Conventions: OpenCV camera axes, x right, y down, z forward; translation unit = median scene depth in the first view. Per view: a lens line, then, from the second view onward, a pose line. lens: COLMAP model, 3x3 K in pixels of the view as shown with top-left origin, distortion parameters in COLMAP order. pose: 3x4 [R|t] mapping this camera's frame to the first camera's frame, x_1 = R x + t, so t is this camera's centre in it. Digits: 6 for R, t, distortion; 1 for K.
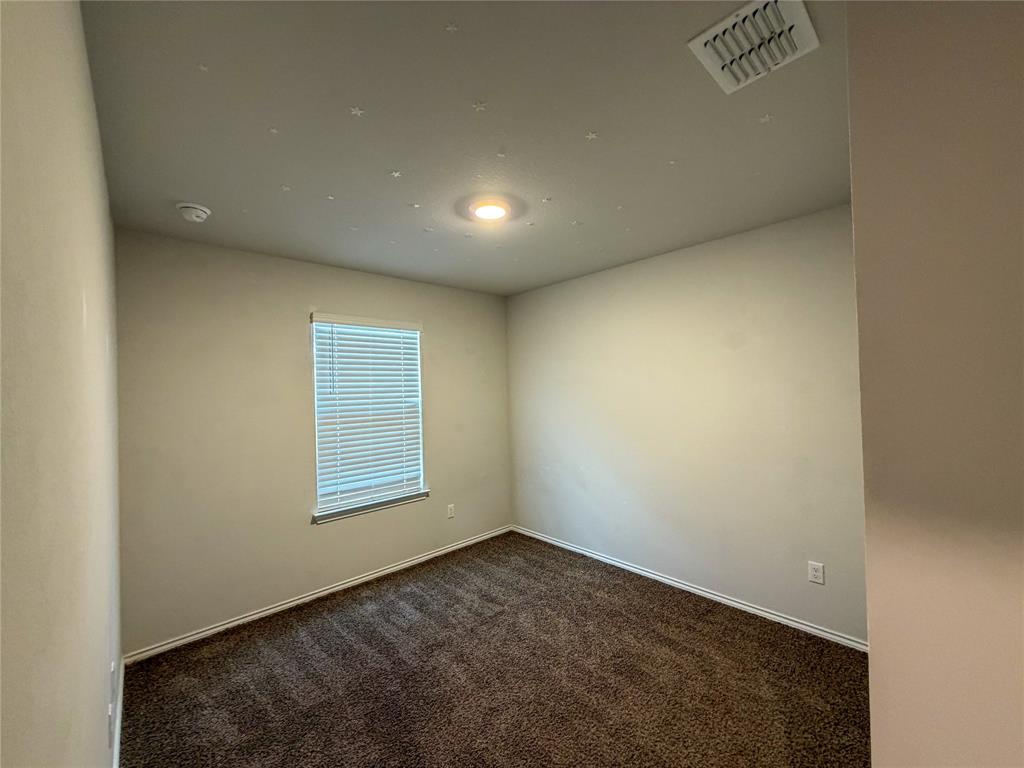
lens RADIAL K [[407.9, 0, 513.5], [0, 407.9, 375.6], [0, 0, 1]] dist [-0.000764, 0.000445]
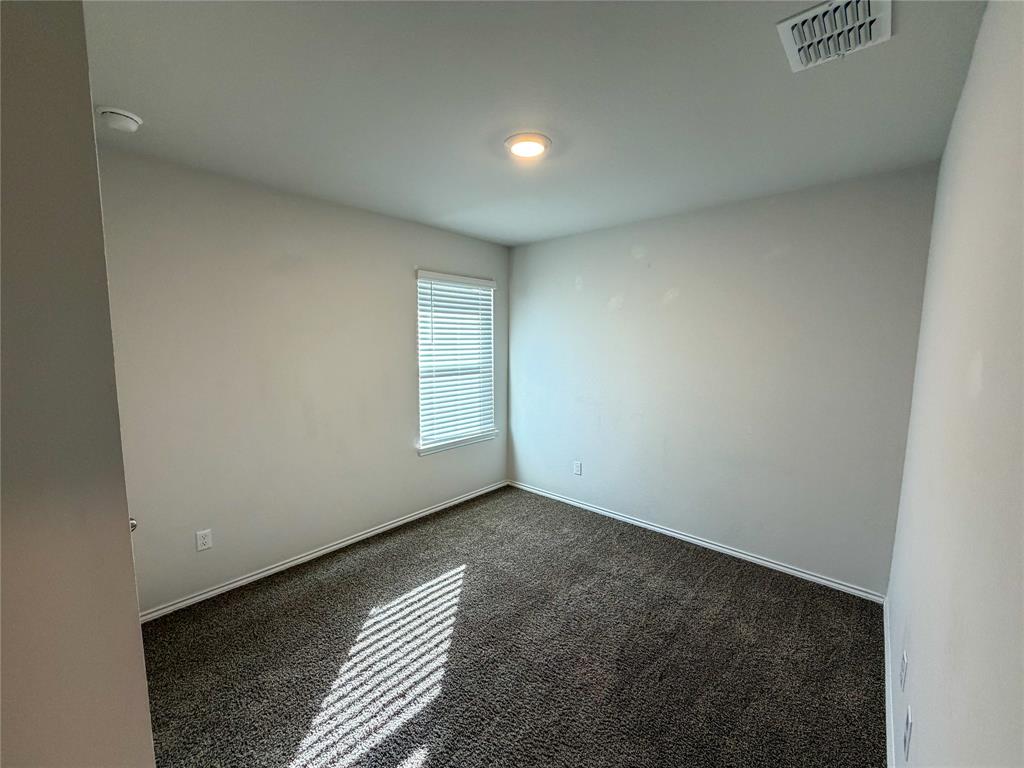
lens RADIAL K [[407.9, 0, 510.4], [0, 407.9, 388.4], [0, 0, 1]] dist [-0.000764, 0.000445]
pose [[0.996753, 0.026900, 0.075892, -0.299946], [-0.038167, 0.987770, 0.151172, -0.014342], [-0.070897, -0.153578, 0.985590, -0.132582]]
